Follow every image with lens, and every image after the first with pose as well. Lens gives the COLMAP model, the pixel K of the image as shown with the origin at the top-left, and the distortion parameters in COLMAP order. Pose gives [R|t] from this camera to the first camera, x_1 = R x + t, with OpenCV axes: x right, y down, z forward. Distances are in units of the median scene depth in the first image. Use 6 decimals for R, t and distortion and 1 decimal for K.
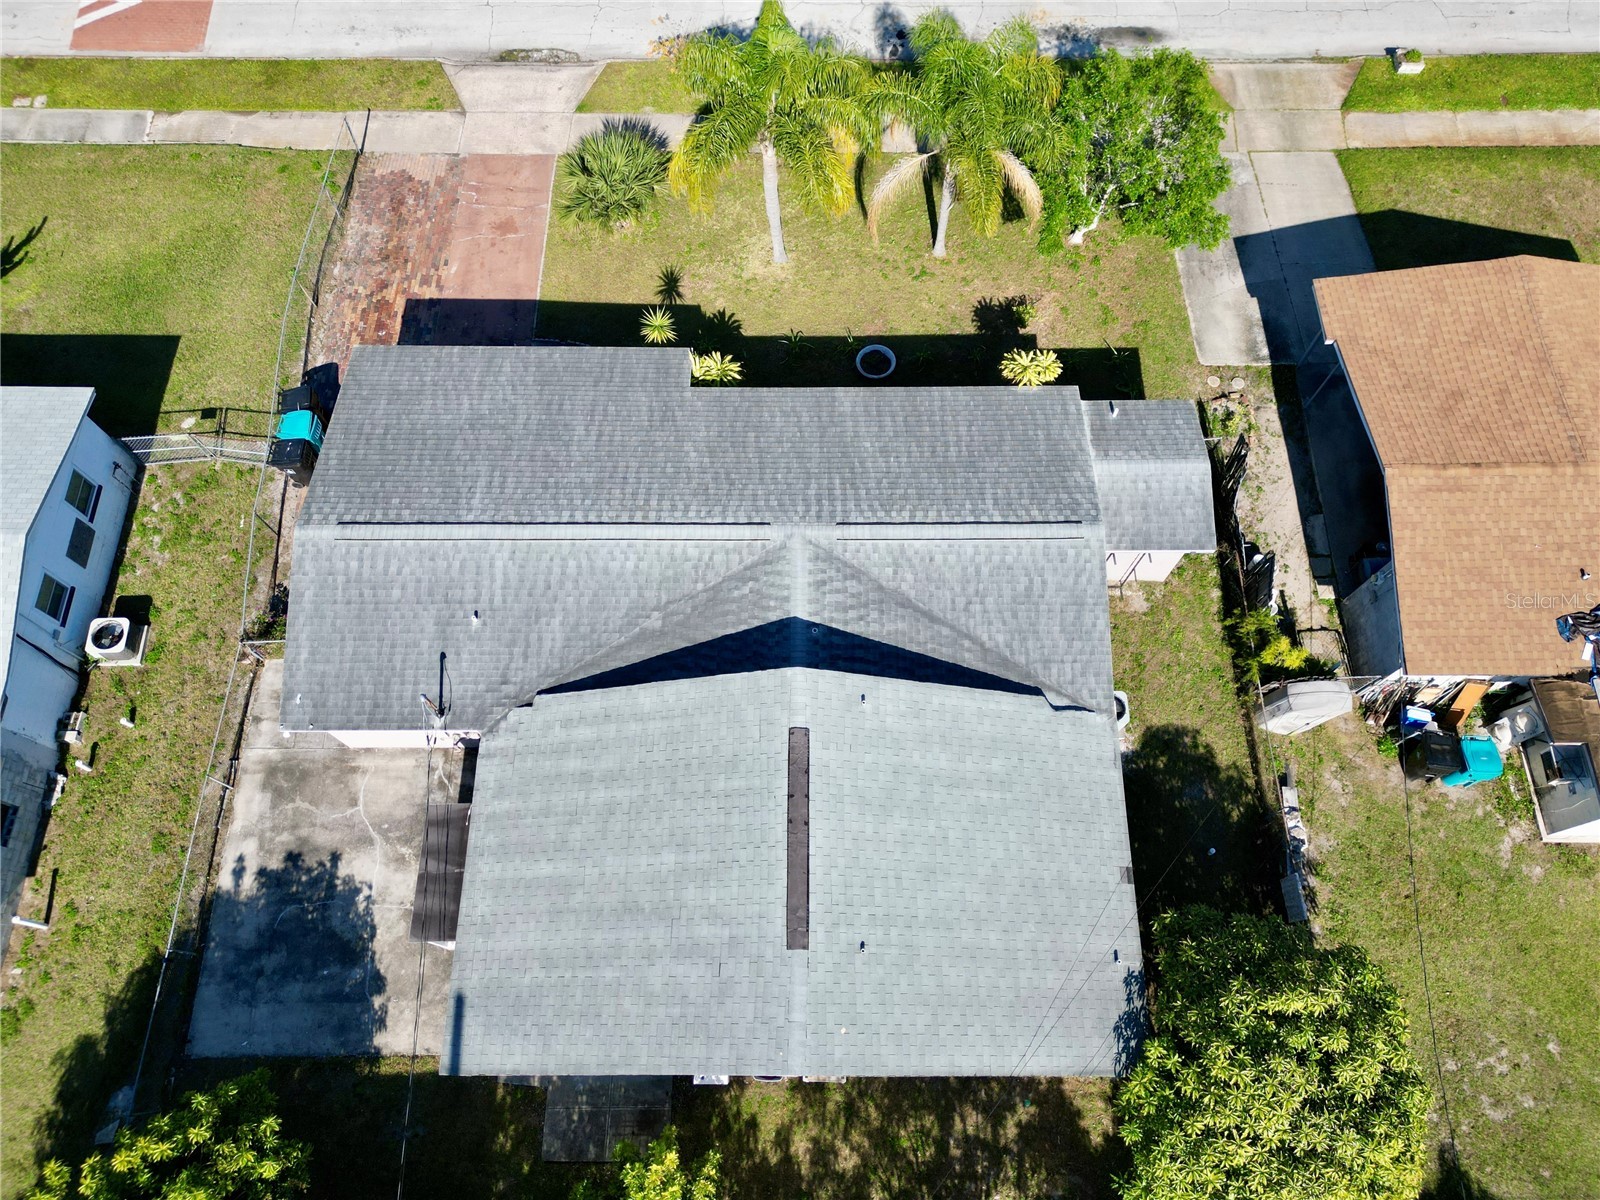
lens RADIAL K [[1116.4, 0, 805.7], [0, 1116.4, 608.4], [0, 0, 1]] dist [0.068365, -0.061574]
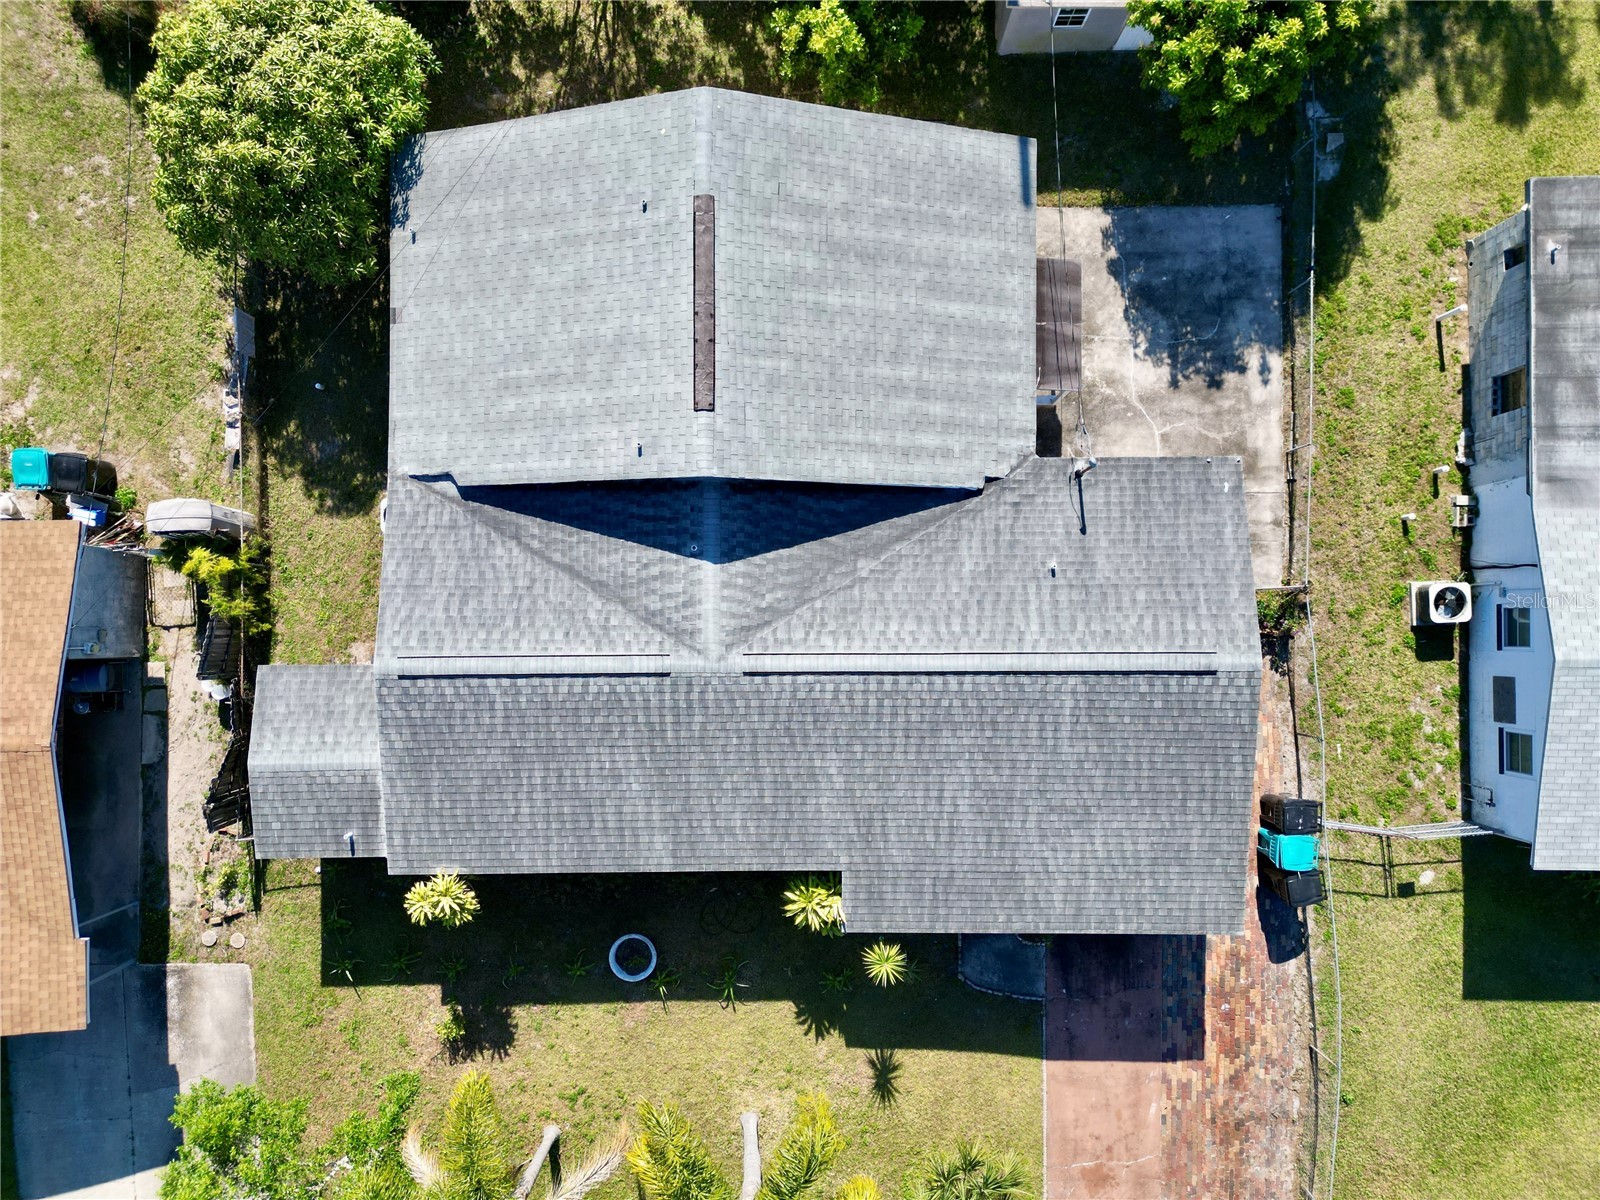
lens RADIAL K [[1116.4, 0, 805.4], [0, 1116.4, 609.0], [0, 0, 1]] dist [0.068365, -0.061574]
pose [[-0.999997, 0.002260, 0.001021, -0.081611], [-0.001664, -0.916885, 0.399147, -0.379335], [0.001838, 0.399144, 0.916886, 0.140927]]
